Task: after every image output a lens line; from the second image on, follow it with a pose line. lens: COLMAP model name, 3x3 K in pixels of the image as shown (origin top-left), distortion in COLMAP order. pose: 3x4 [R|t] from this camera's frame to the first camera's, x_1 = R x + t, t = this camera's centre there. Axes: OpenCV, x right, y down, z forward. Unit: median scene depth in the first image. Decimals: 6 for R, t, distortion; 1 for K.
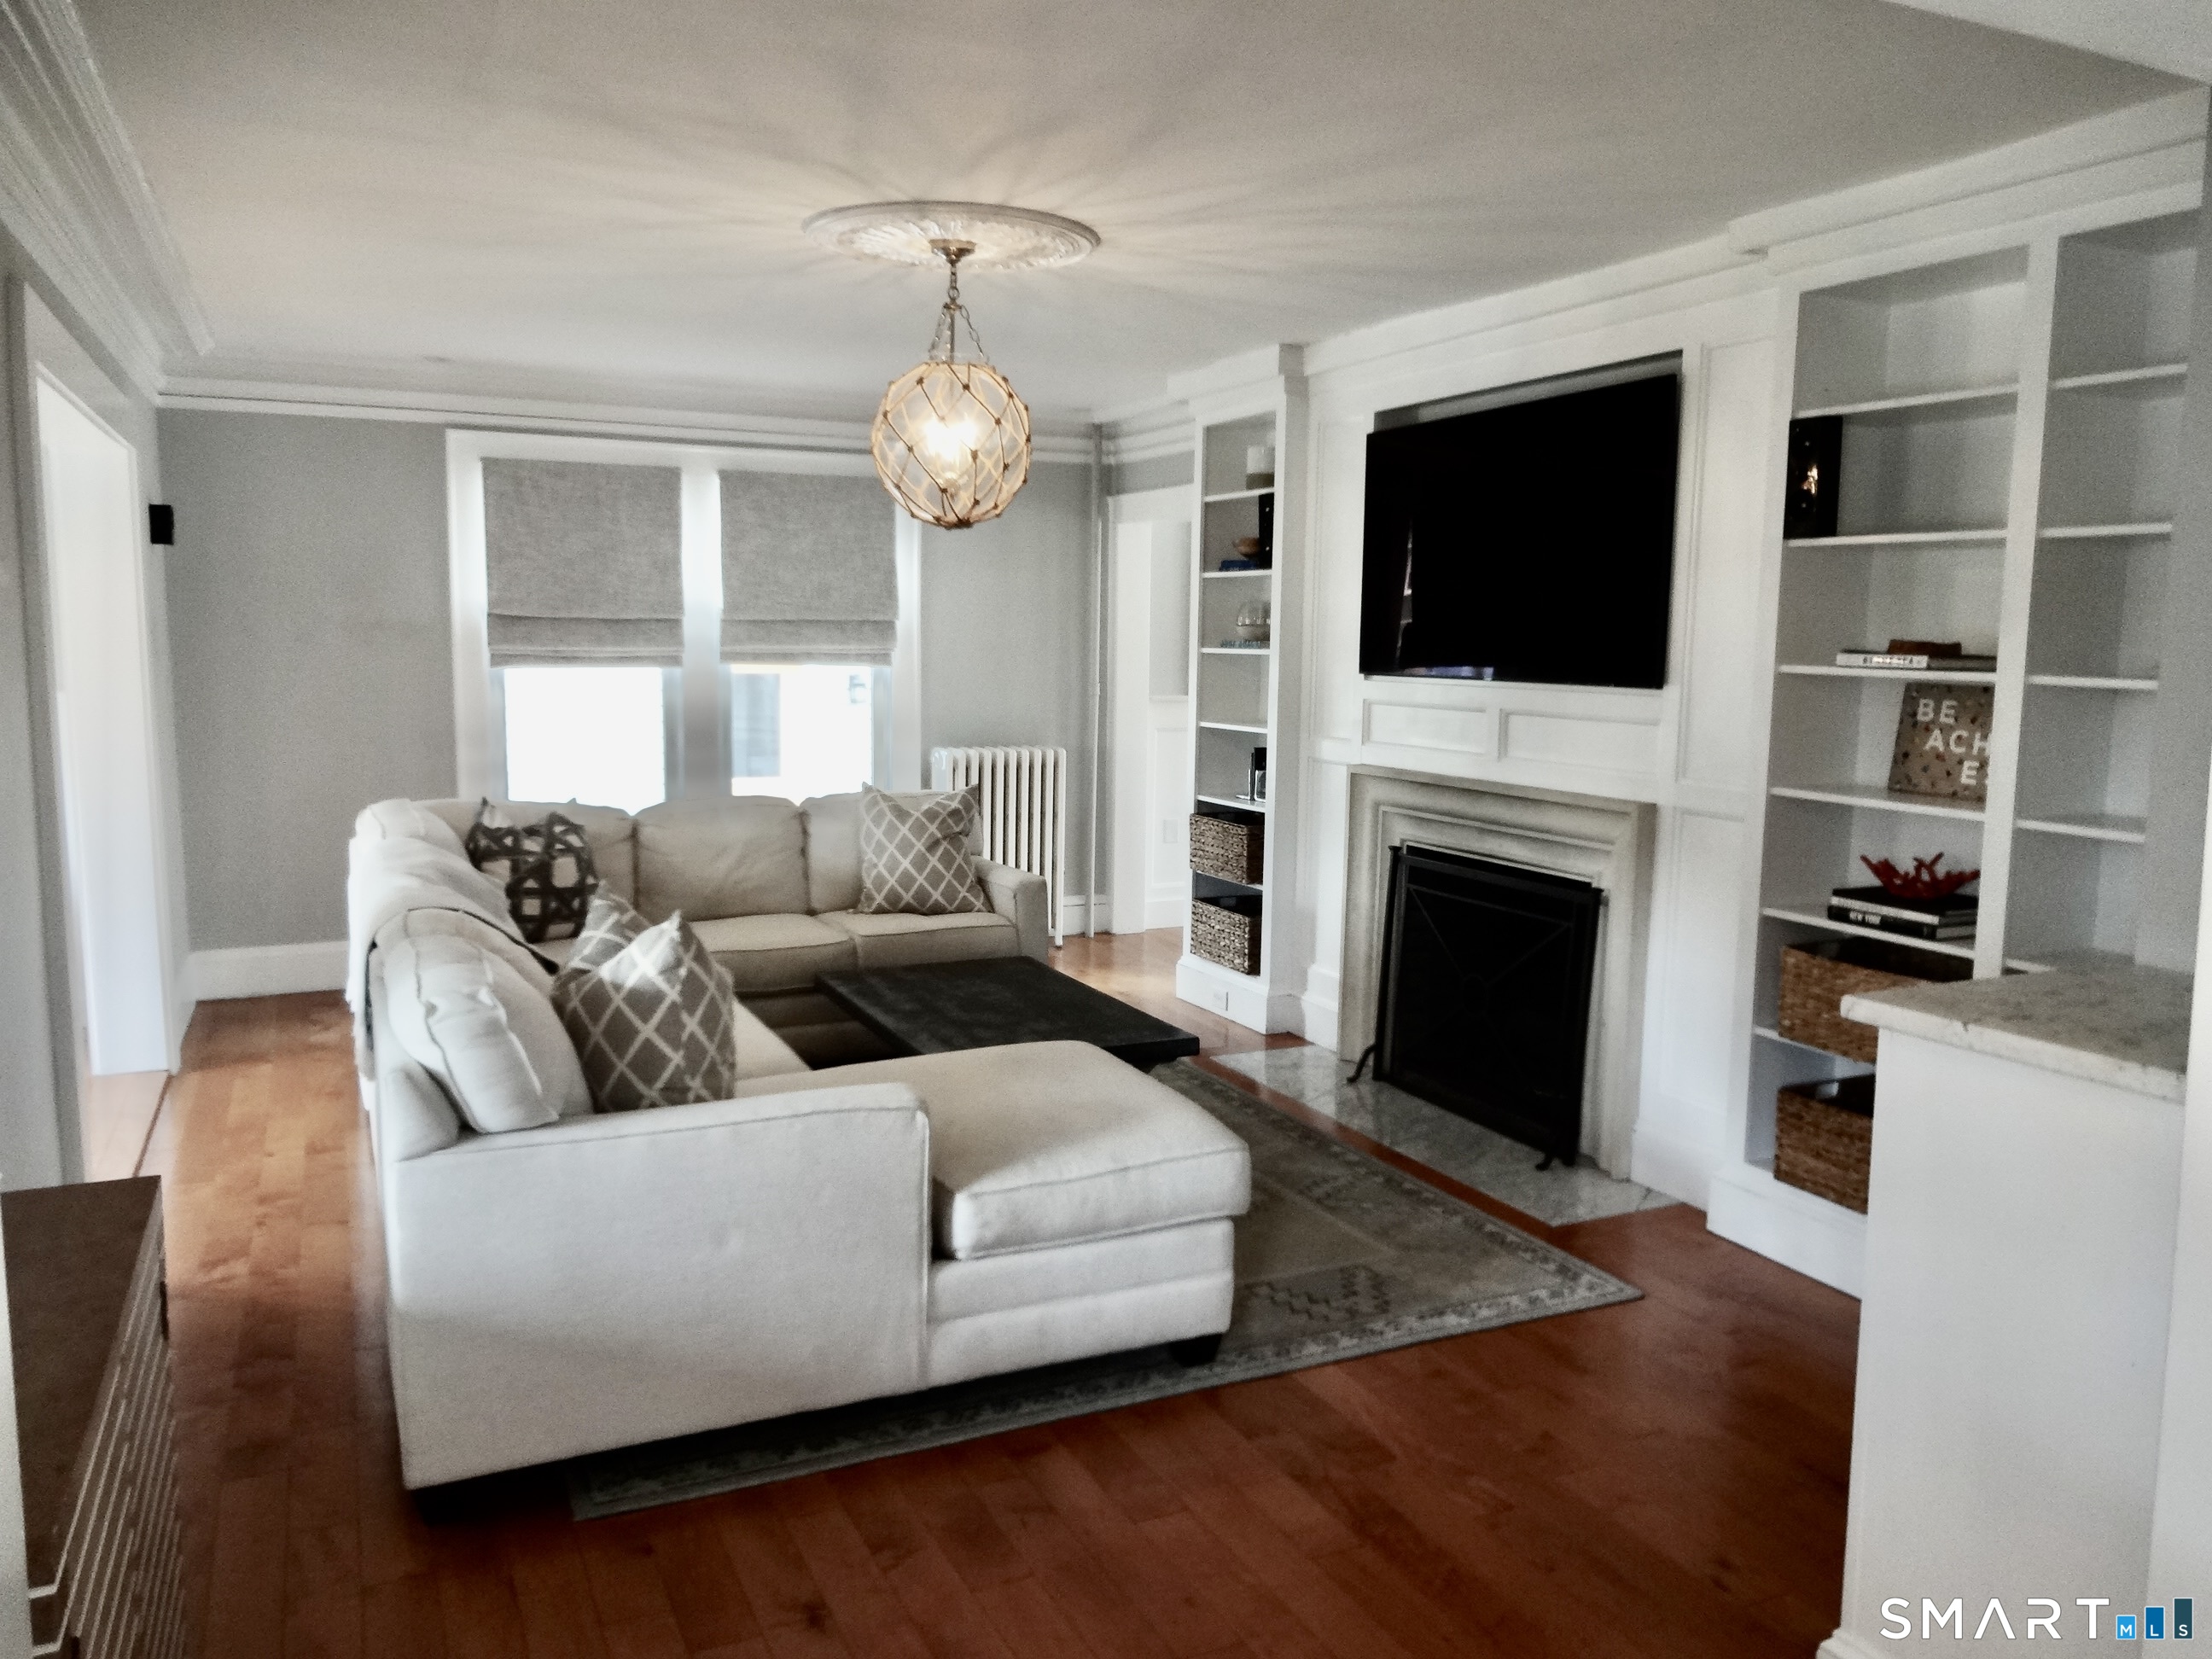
lens RADIAL K [[1643.6, 0, 1105.7], [0, 1643.6, 808.2], [0, 0, 1]] dist [-0.007224, 0.004295]
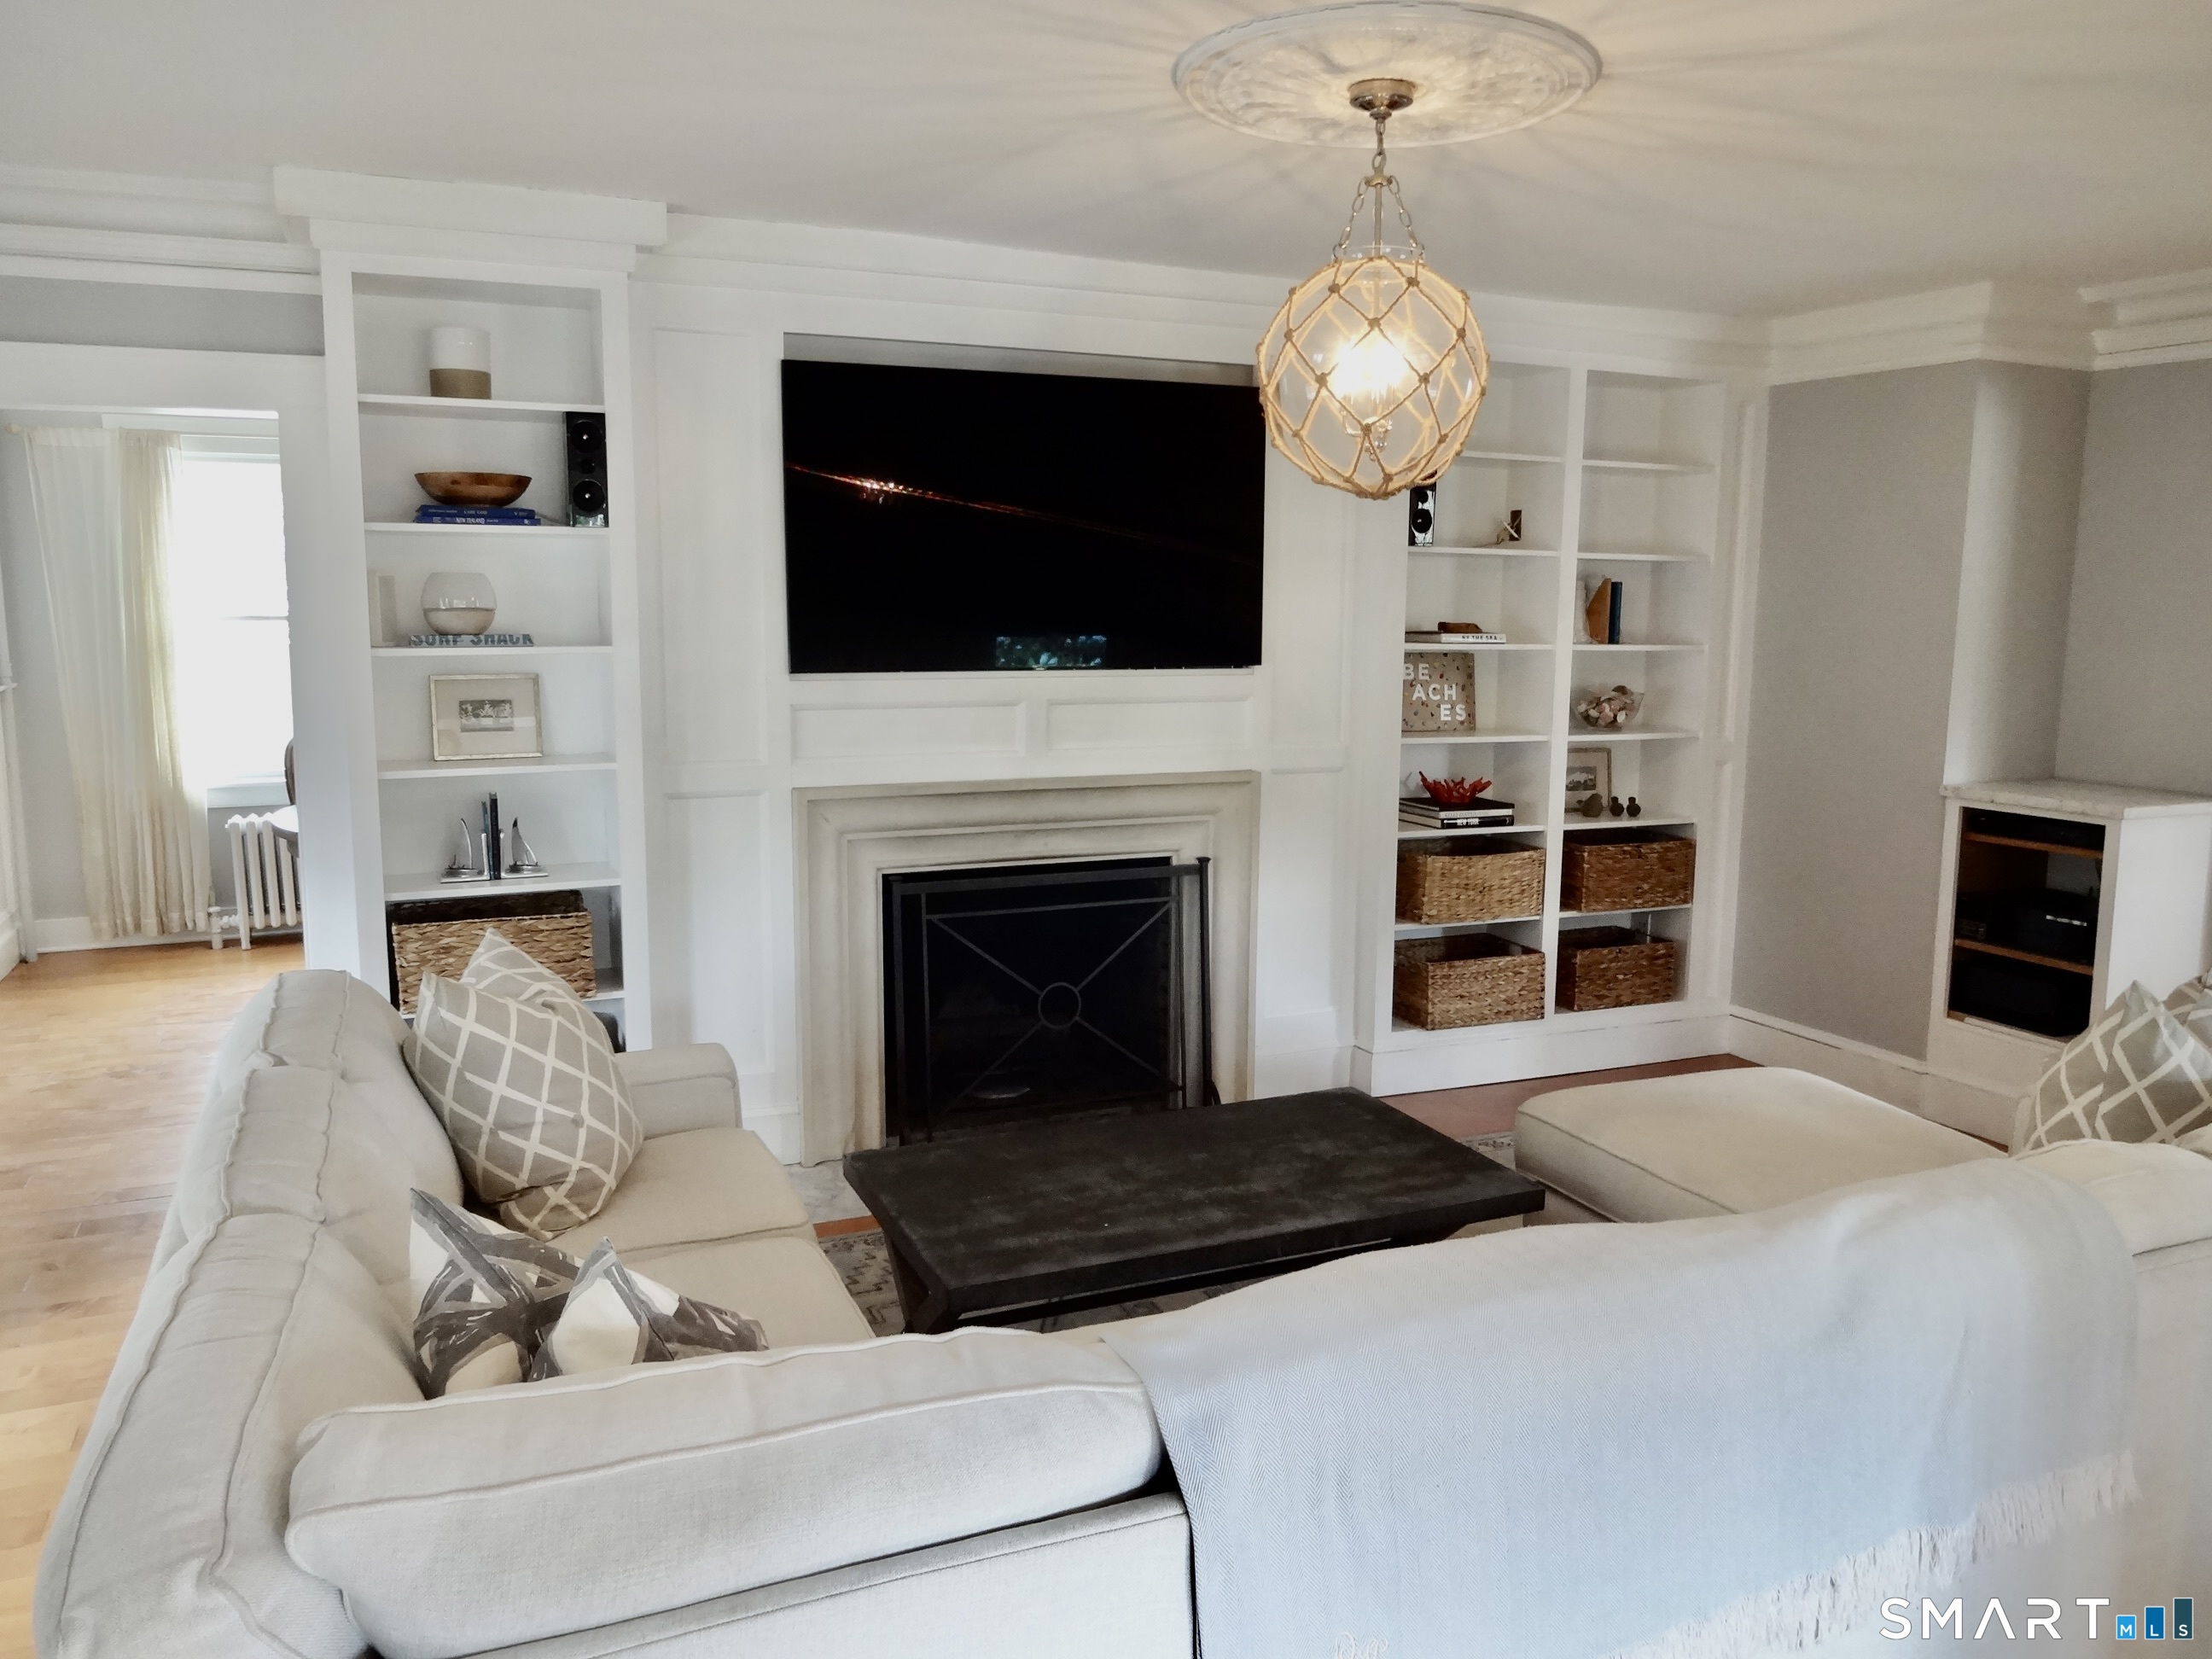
lens RADIAL K [[1643.6, 0, 1105.7], [0, 1643.6, 808.2], [0, 0, 1]] dist [-0.007224, 0.004295]
pose [[0.029383, -0.137919, 0.990008, -0.774041], [0.100430, 0.985831, 0.134357, -0.135982], [-0.994510, 0.095479, 0.042818, 1.035519]]
